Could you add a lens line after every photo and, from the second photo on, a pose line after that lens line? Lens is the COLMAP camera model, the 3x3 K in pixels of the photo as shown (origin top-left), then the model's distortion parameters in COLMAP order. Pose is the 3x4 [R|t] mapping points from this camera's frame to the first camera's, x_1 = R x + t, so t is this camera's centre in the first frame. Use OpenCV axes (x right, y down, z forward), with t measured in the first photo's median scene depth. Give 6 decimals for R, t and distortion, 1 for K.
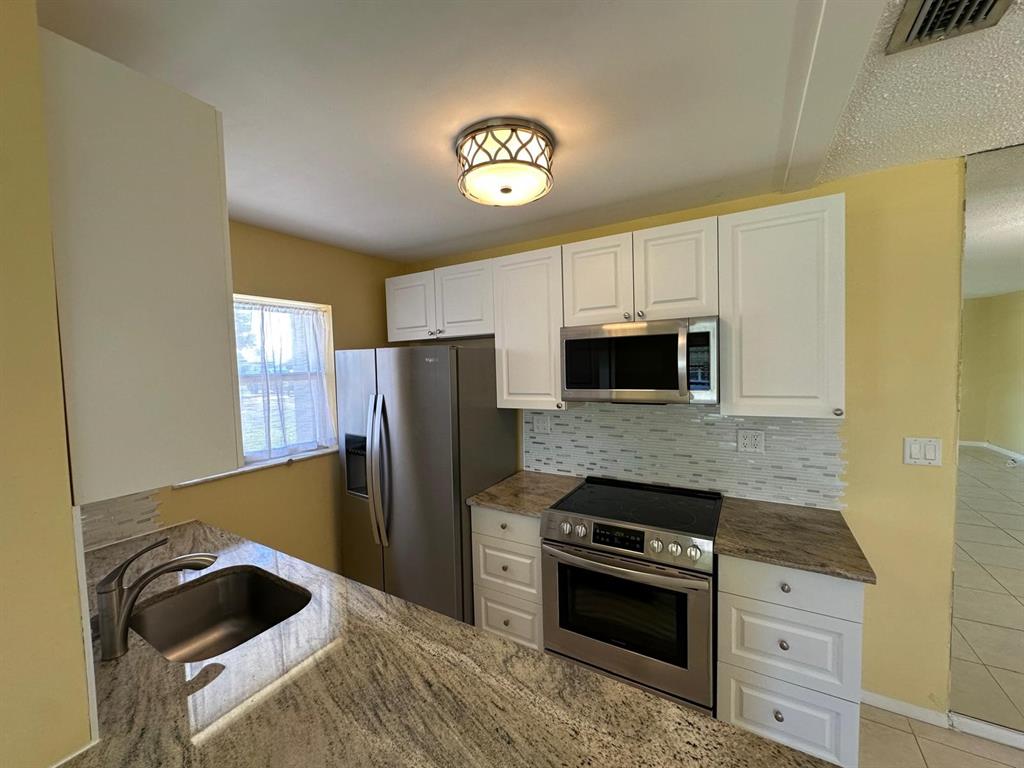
lens RADIAL K [[409.2, 0, 511.2], [0, 409.2, 382.2], [0, 0, 1]] dist [-0.001938, -0.000279]
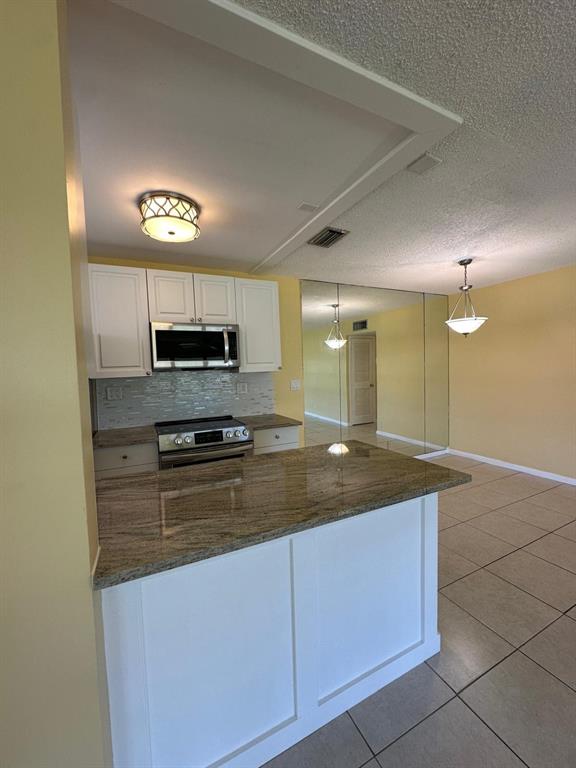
lens RADIAL K [[306.9, 0, 288.0], [0, 306.9, 384.0], [0, 0, 1]] dist [-0.001938, -0.000279]
pose [[0.550920, -0.031915, 0.833948, -0.664390], [0.058312, 0.998298, -0.000318, 0.153933], [-0.832518, 0.048804, 0.551844, -0.070179]]
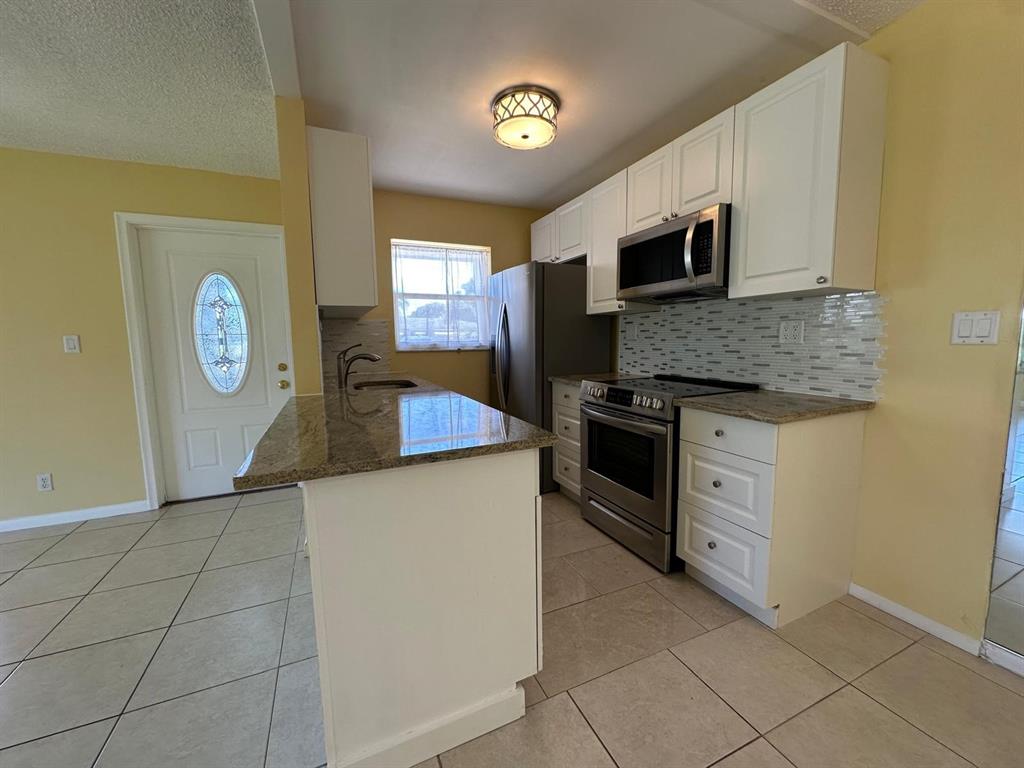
lens RADIAL K [[409.2, 0, 511.2], [0, 409.2, 382.2], [0, 0, 1]] dist [-0.001938, -0.000279]
pose [[0.816380, 0.077285, -0.572320, 0.680659], [-0.035817, 0.995873, 0.083390, 0.231019], [0.576403, -0.047579, 0.815779, -0.216827]]
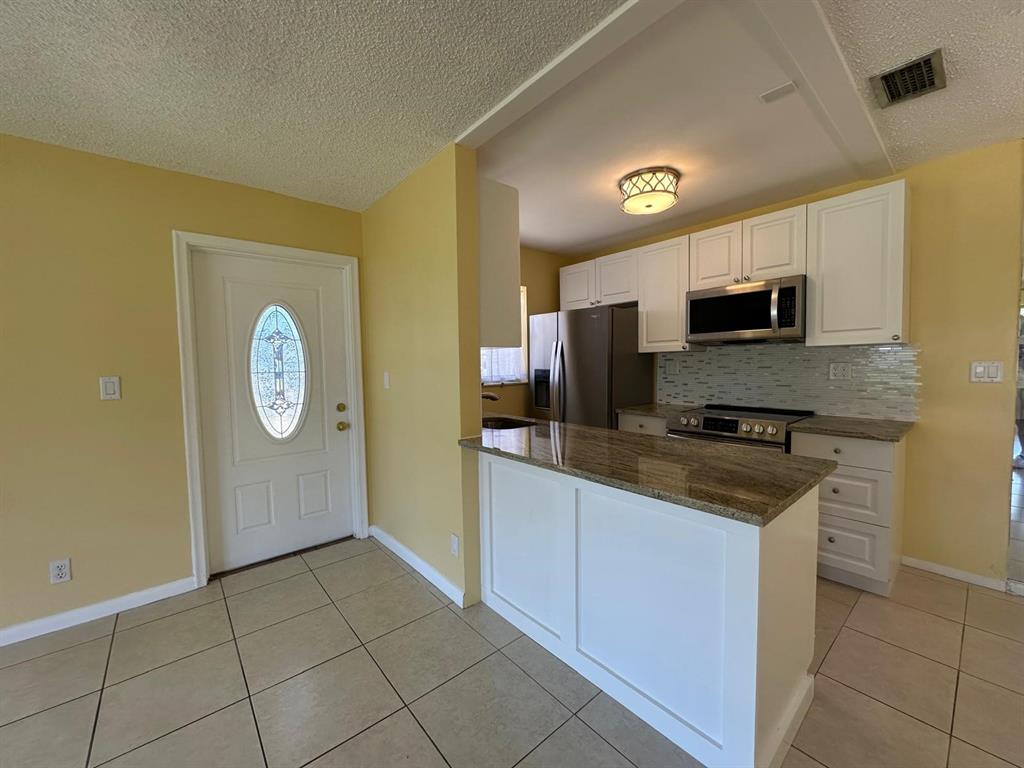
lens RADIAL K [[406.4, 0, 512.6], [0, 406.4, 382.5], [0, 0, 1]] dist [-0.001623, 0.000052]
pose [[0.945808, 0.028894, -0.323438, 0.015576], [-0.026254, 0.999577, 0.012522, 0.214072], [0.323663, -0.003352, 0.946167, -0.642986]]
